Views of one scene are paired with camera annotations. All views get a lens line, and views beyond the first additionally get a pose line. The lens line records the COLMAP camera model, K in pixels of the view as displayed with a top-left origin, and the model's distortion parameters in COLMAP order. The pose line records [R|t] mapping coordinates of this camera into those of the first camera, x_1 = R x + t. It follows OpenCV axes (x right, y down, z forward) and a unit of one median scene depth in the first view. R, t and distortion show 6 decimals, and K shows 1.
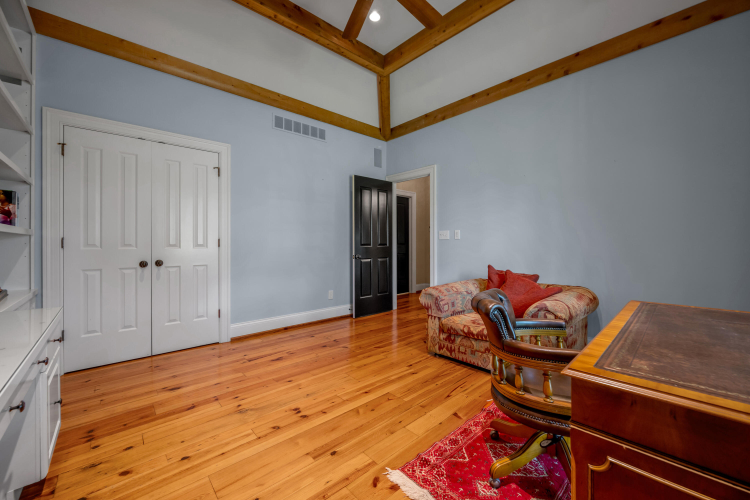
lens RADIAL K [[299.9, 0, 373.7], [0, 299.9, 245.0], [0, 0, 1]] dist [-0.009956, -0.000190]
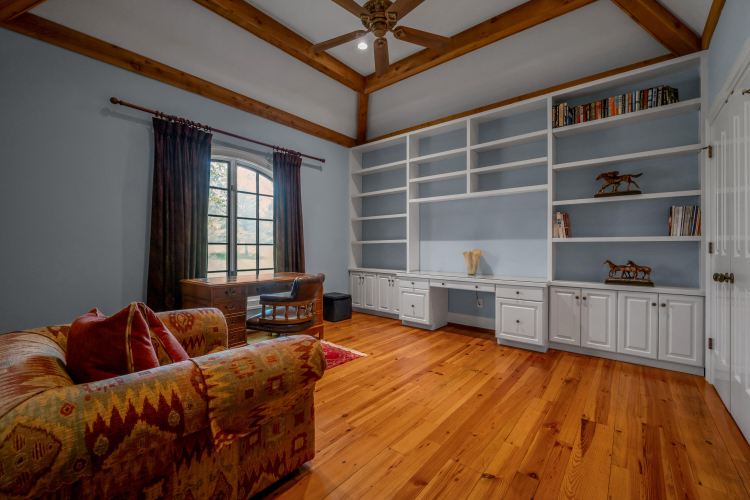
lens RADIAL K [[306.0, 0, 369.8], [0, 306.0, 249.6], [0, 0, 1]] dist [-0.004022, -0.000282]
pose [[-0.991792, 0.000054, -0.127862, 0.165684], [-0.000905, 0.999972, 0.007441, -0.005676], [0.127859, 0.007495, -0.991764, 1.704107]]
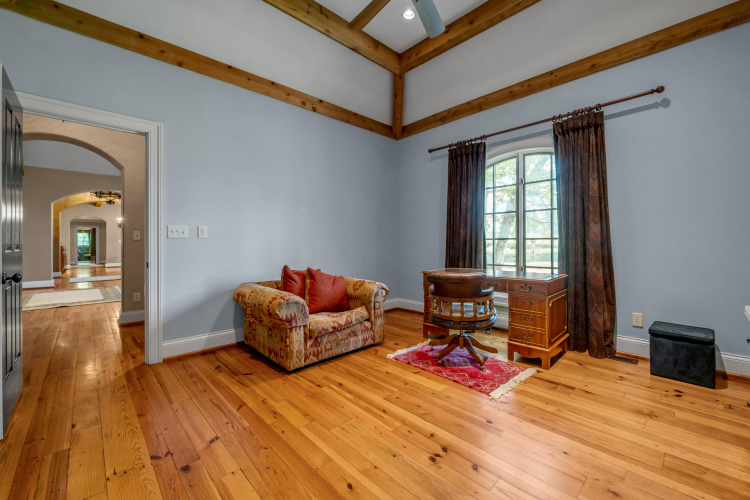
lens RADIAL K [[306.0, 0, 387.8], [0, 306.0, 244.2], [0, 0, 1]] dist [-0.004022, -0.000282]
pose [[-0.048552, -0.001652, 0.998819, -0.771004], [0.007030, 0.999973, 0.001996, -0.002777], [-0.998796, 0.007118, -0.048539, 0.854716]]
